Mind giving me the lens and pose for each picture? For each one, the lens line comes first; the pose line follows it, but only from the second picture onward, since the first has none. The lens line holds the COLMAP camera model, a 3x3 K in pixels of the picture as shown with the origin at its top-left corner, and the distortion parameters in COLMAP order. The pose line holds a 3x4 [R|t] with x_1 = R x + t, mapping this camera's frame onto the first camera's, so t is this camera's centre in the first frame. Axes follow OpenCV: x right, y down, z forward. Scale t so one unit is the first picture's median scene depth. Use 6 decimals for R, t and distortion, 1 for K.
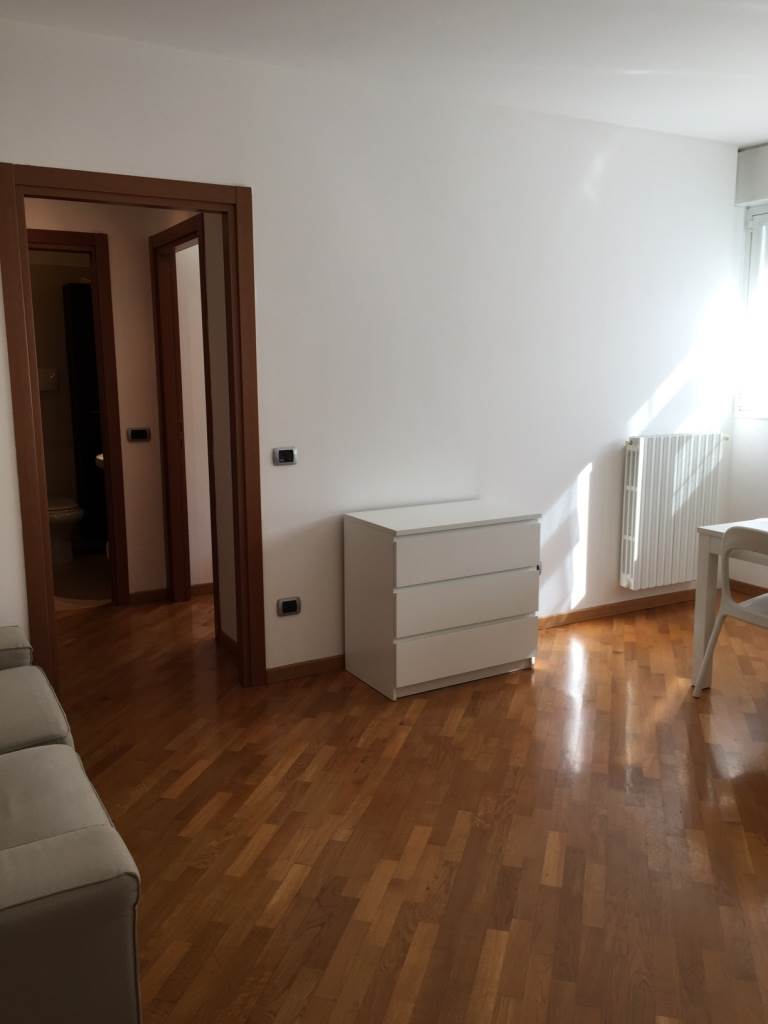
lens RADIAL K [[861.4, 0, 381.5], [0, 861.4, 511.9], [0, 0, 1]] dist [0.063139, -0.079813]
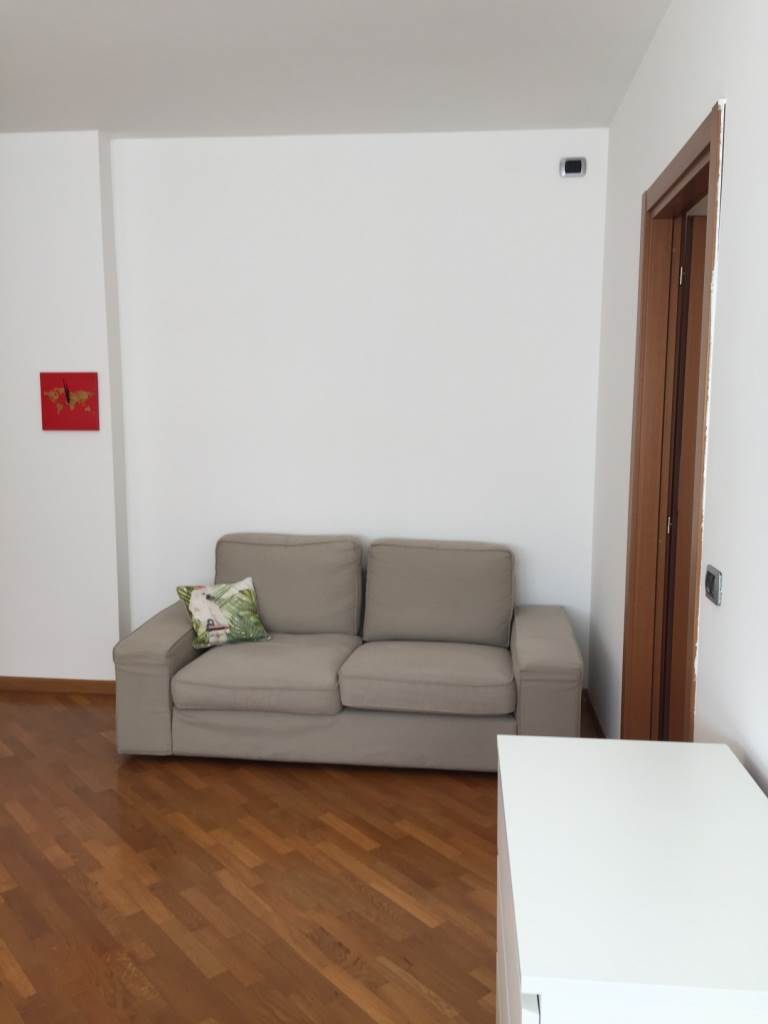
lens RADIAL K [[861.4, 0, 381.5], [0, 861.4, 511.9], [0, 0, 1]] dist [0.063139, -0.079813]
pose [[-0.581275, 0.108603, -0.806427, 0.487794], [-0.139436, 0.963100, 0.230208, -0.228010], [0.801672, 0.246259, -0.544683, 1.274823]]
